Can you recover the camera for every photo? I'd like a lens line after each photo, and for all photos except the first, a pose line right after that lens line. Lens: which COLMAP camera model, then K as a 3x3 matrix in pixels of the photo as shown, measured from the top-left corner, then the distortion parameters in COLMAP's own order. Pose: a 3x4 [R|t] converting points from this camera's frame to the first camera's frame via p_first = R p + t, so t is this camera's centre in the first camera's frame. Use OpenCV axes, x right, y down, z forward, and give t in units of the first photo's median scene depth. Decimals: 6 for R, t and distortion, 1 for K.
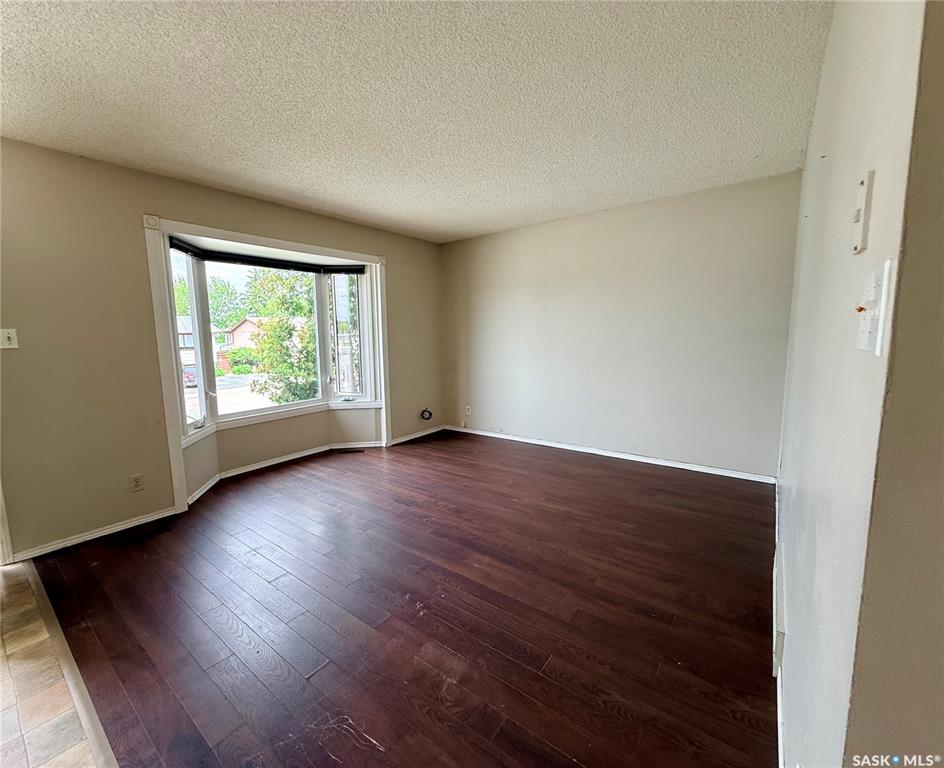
lens RADIAL K [[405.3, 0, 472.0], [0, 405.3, 384.0], [0, 0, 1]] dist [-0.001132, -0.000056]
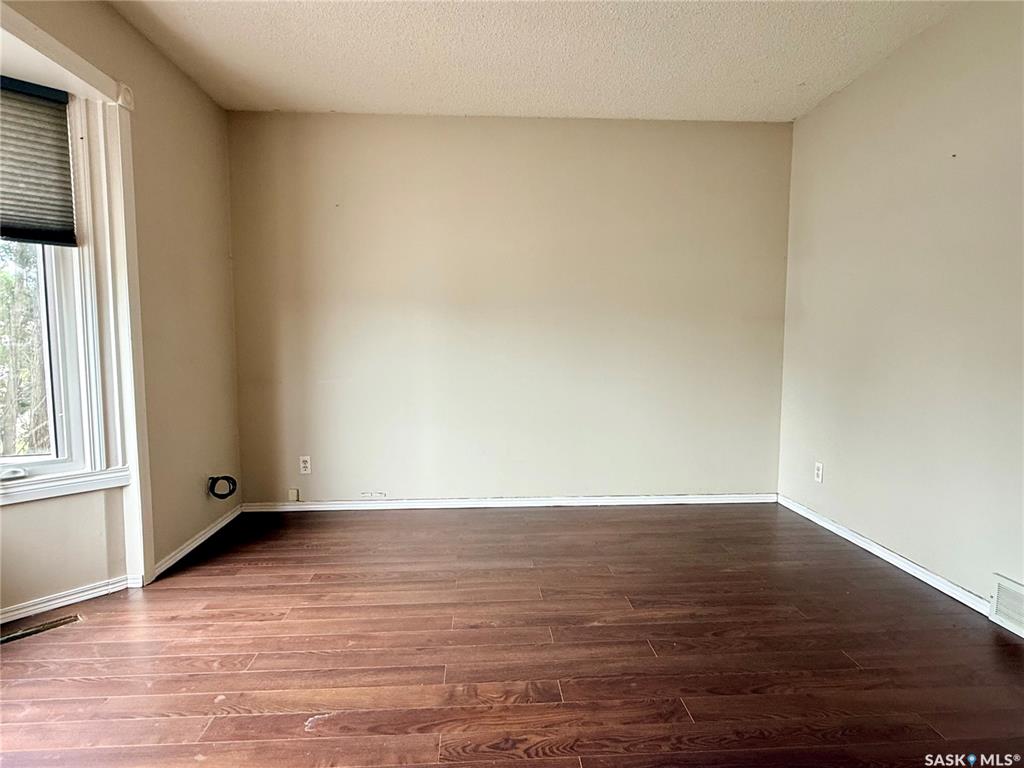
lens RADIAL K [[561.3, 0, 512.0], [0, 561.3, 384.0], [0, 0, 1]] dist [-0.000680, -0.001550]
pose [[0.764173, -0.038862, 0.643840, -0.283841], [0.070056, 0.997279, -0.022955, 0.002045], [-0.641196, 0.062646, 0.764816, 0.369726]]
